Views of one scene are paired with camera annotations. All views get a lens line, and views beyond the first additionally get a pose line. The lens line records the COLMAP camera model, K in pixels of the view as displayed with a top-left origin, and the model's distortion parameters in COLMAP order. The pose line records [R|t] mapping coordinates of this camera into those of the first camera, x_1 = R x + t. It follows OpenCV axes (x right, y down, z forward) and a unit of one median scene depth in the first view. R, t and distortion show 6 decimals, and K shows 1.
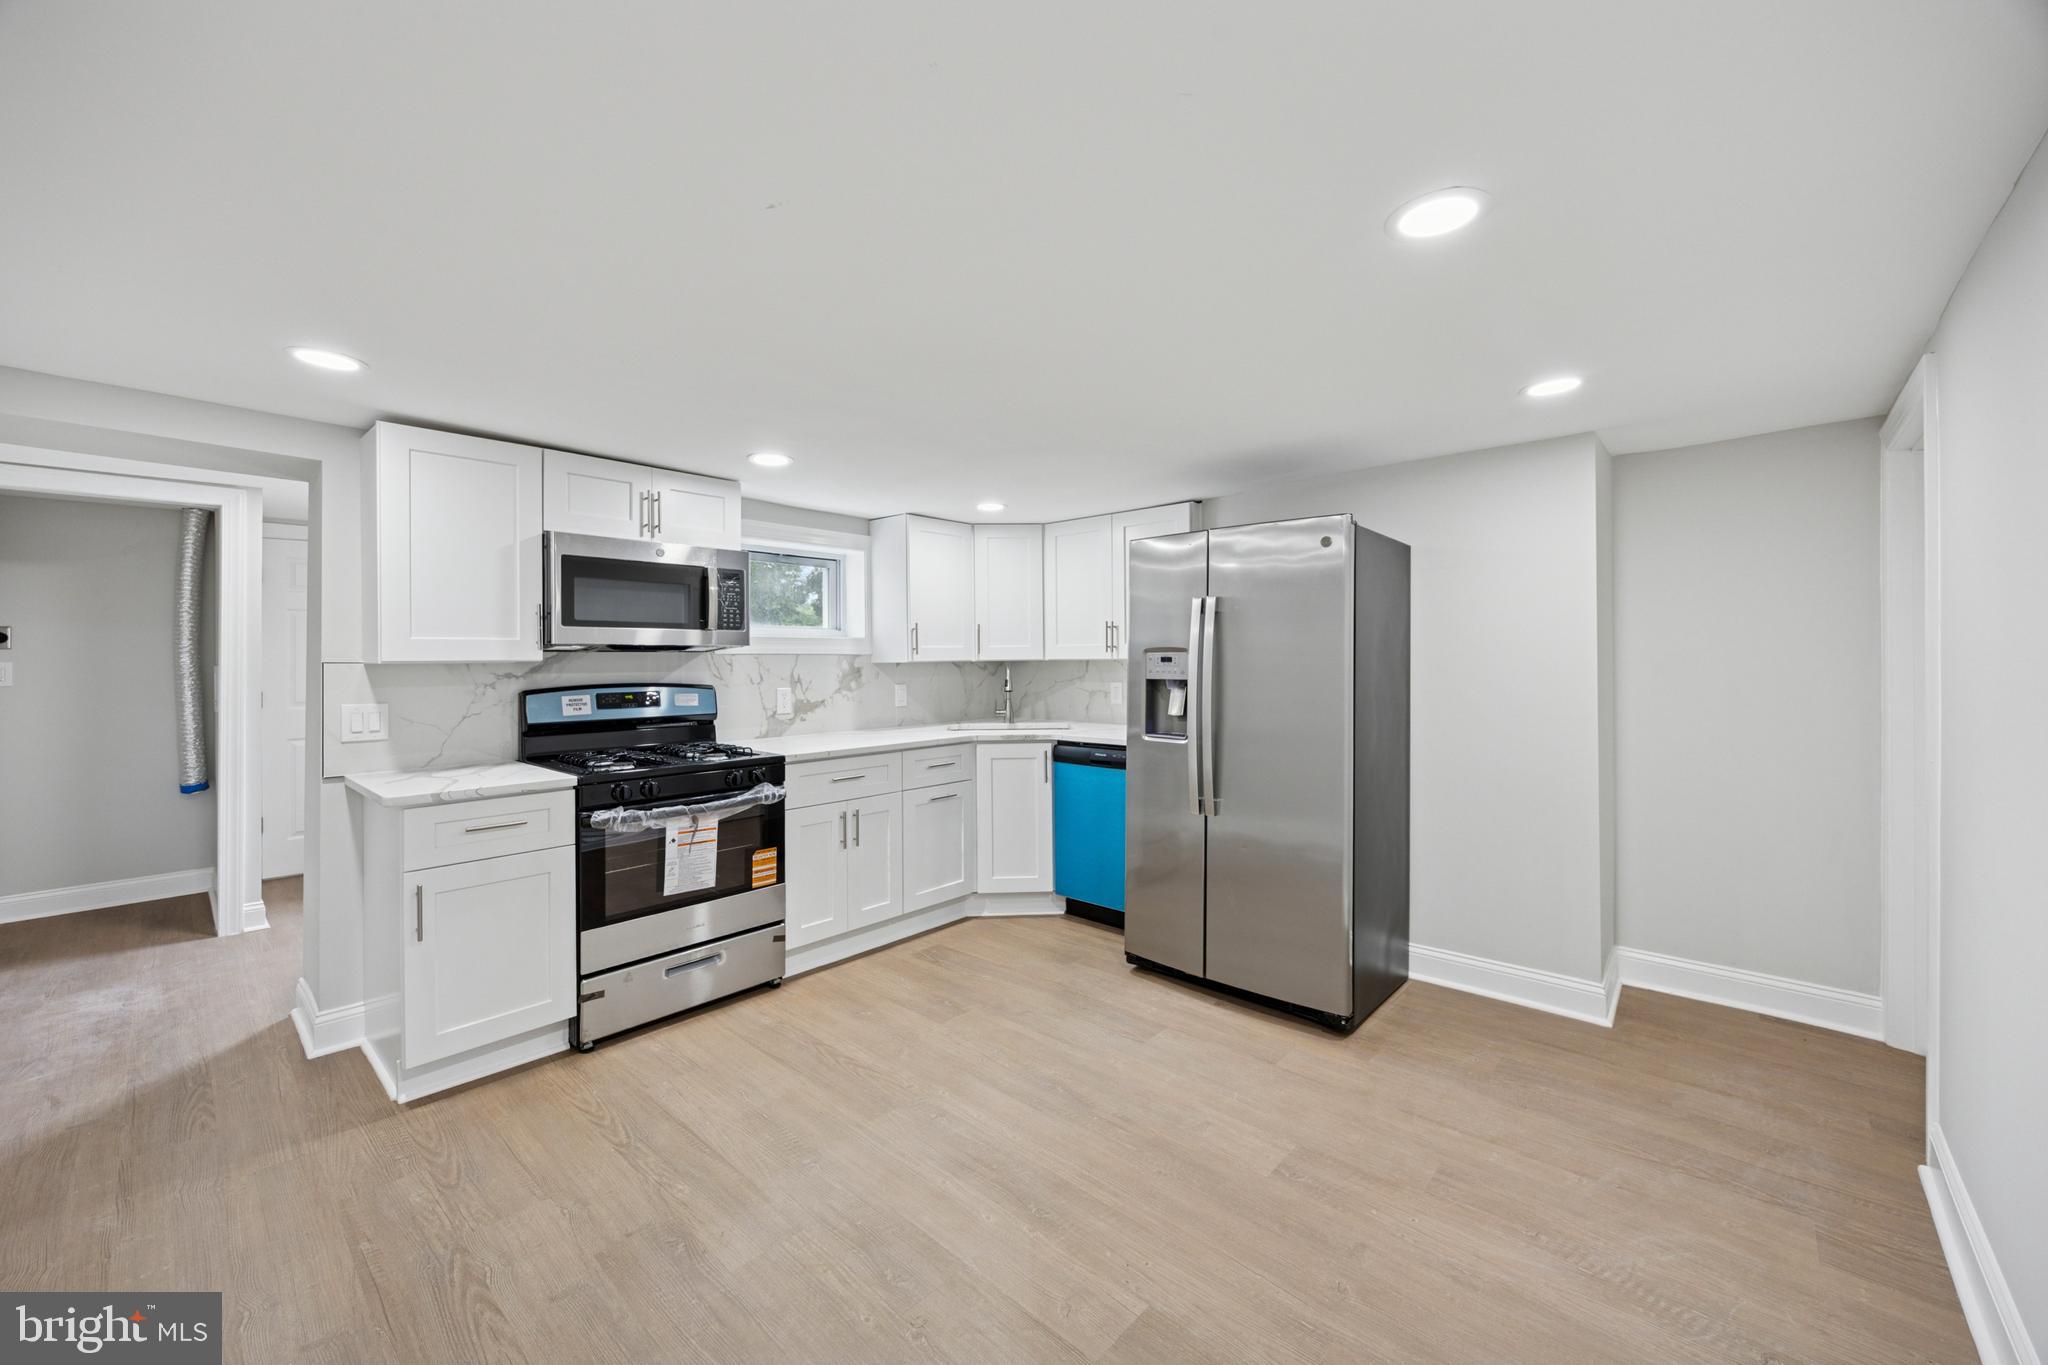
lens RADIAL K [[794.0, 0, 1028.6], [0, 794.0, 669.5], [0, 0, 1]] dist [-0.002697, 0.000122]
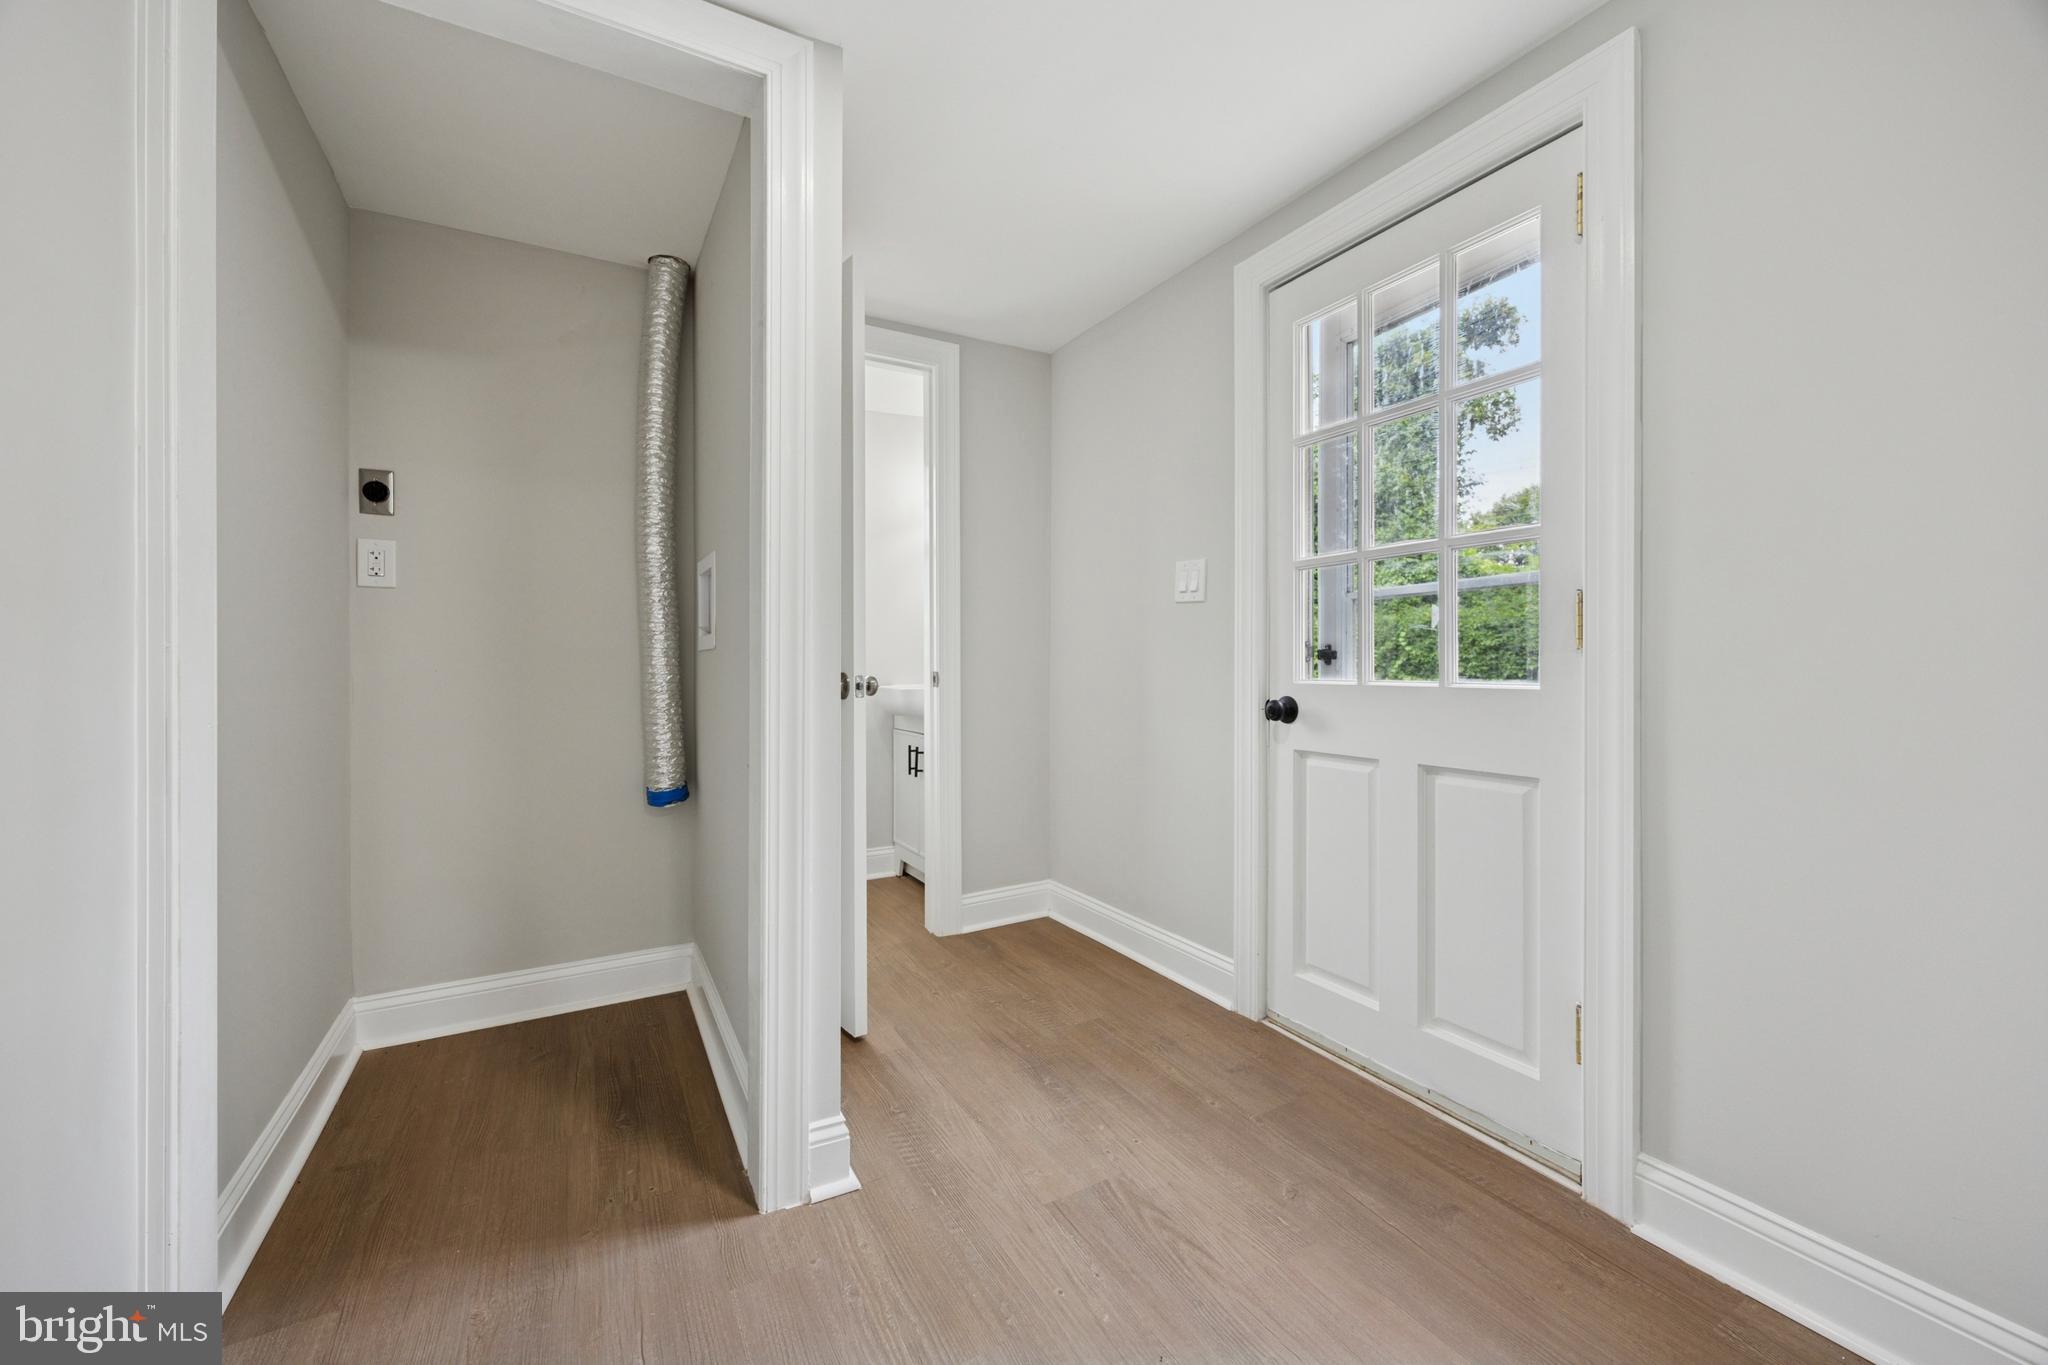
lens RADIAL K [[794.0, 0, 1026.6], [0, 794.0, 682.3], [0, 0, 1]] dist [-0.002697, 0.000122]
pose [[0.950164, 0.012197, -0.311511, -0.865895], [-0.006797, 0.999807, 0.018415, 0.082462], [0.311676, -0.015380, 0.950064, 0.750805]]
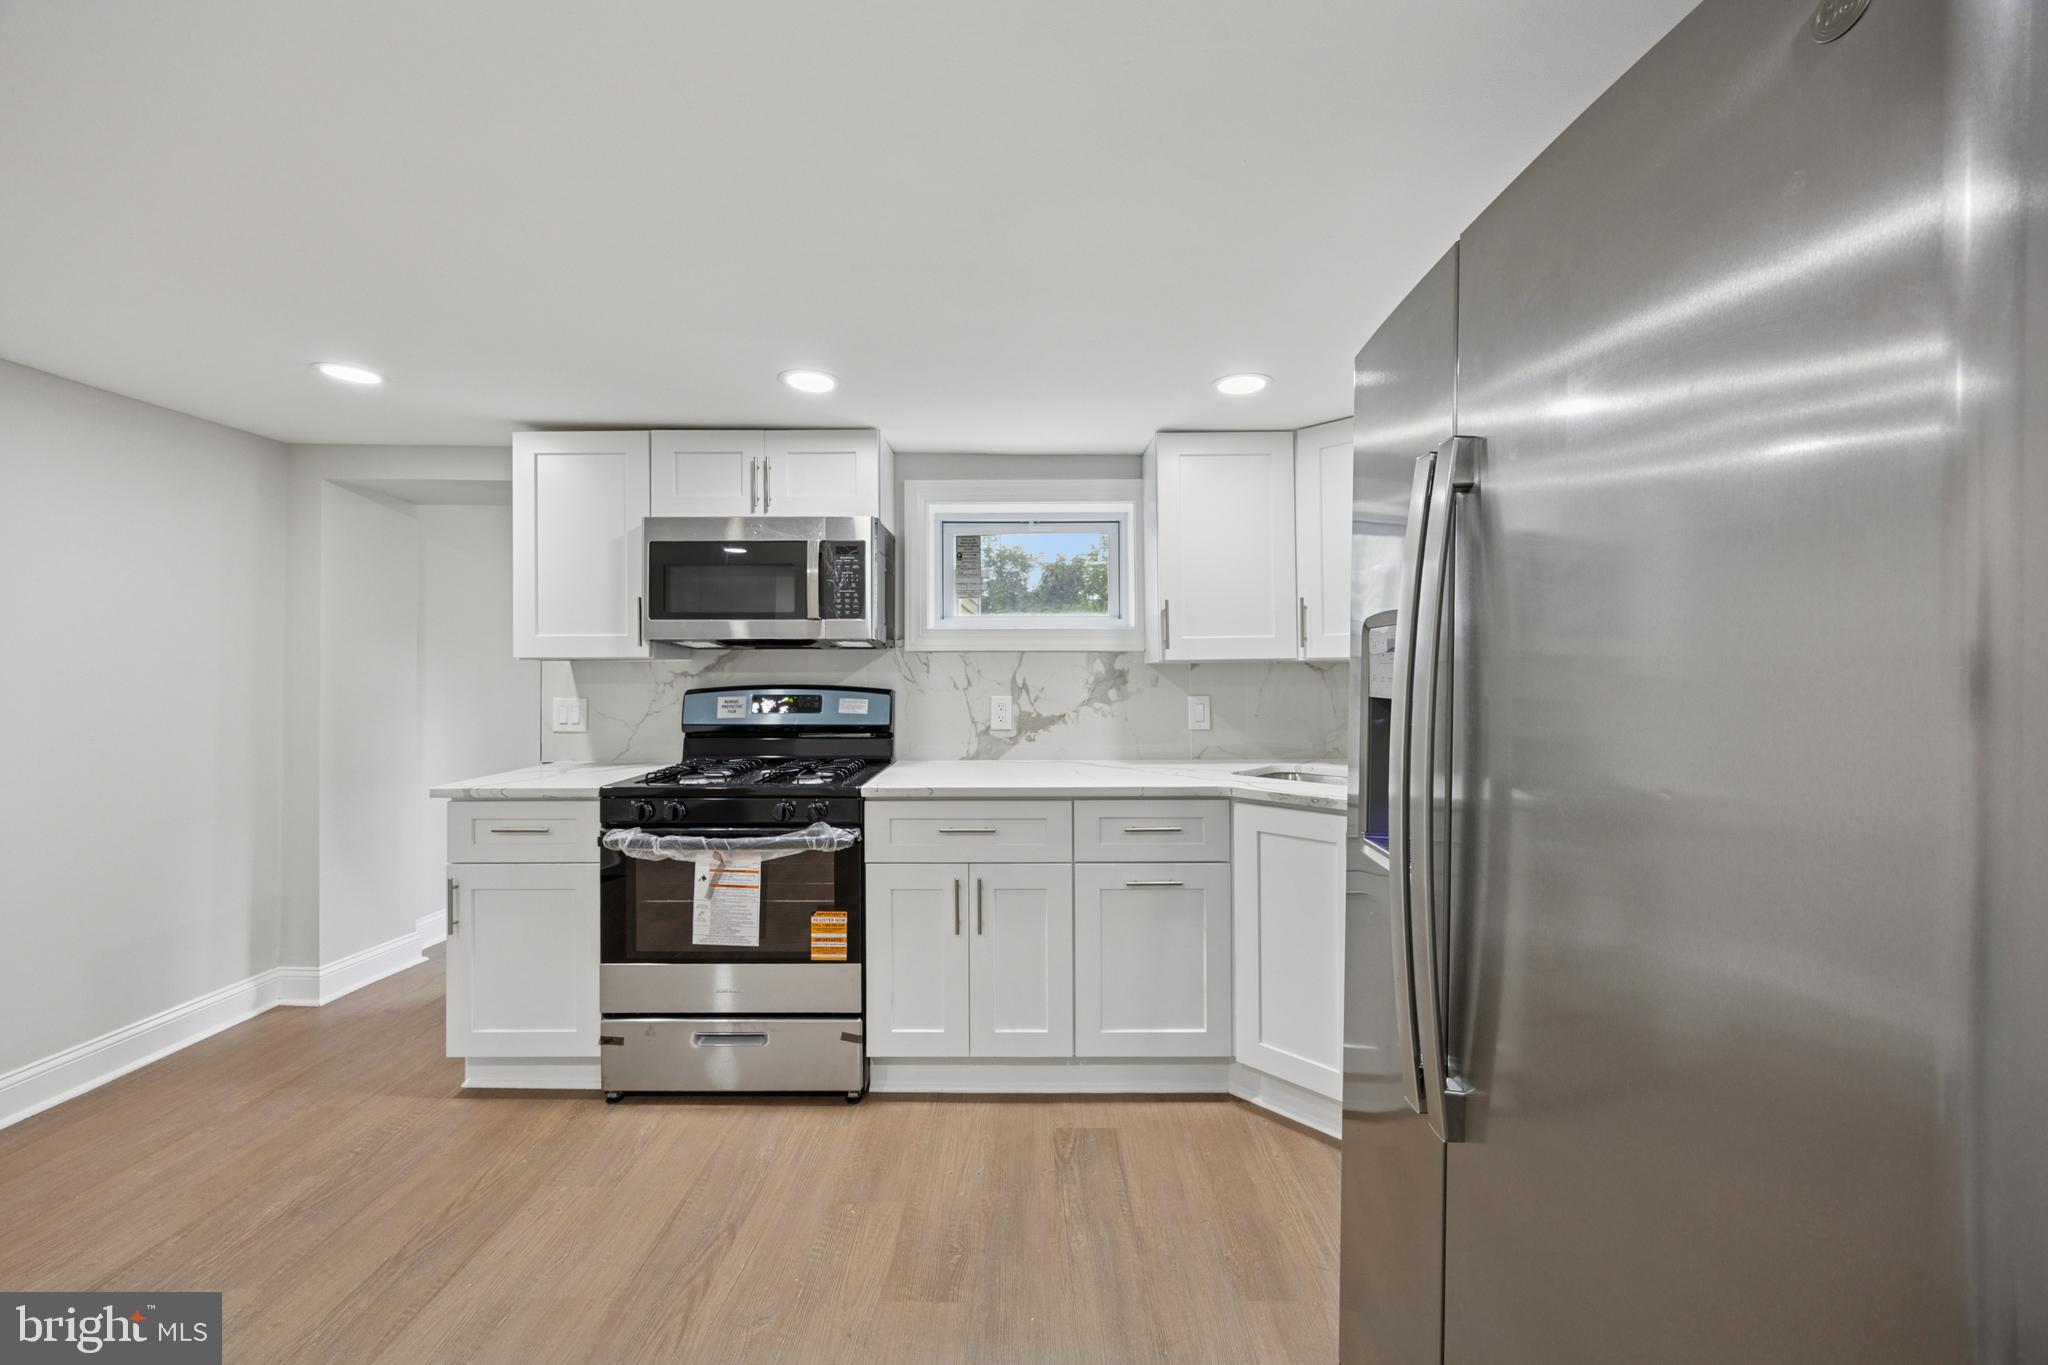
lens RADIAL K [[794.0, 0, 1024.1], [0, 794.0, 671.6], [0, 0, 1]] dist [-0.002697, 0.000122]
pose [[0.660852, 0.004596, -0.750502, 0.314671], [-0.011455, 0.999927, -0.003963, 0.003245], [0.750429, 0.011216, 0.660856, 0.592078]]
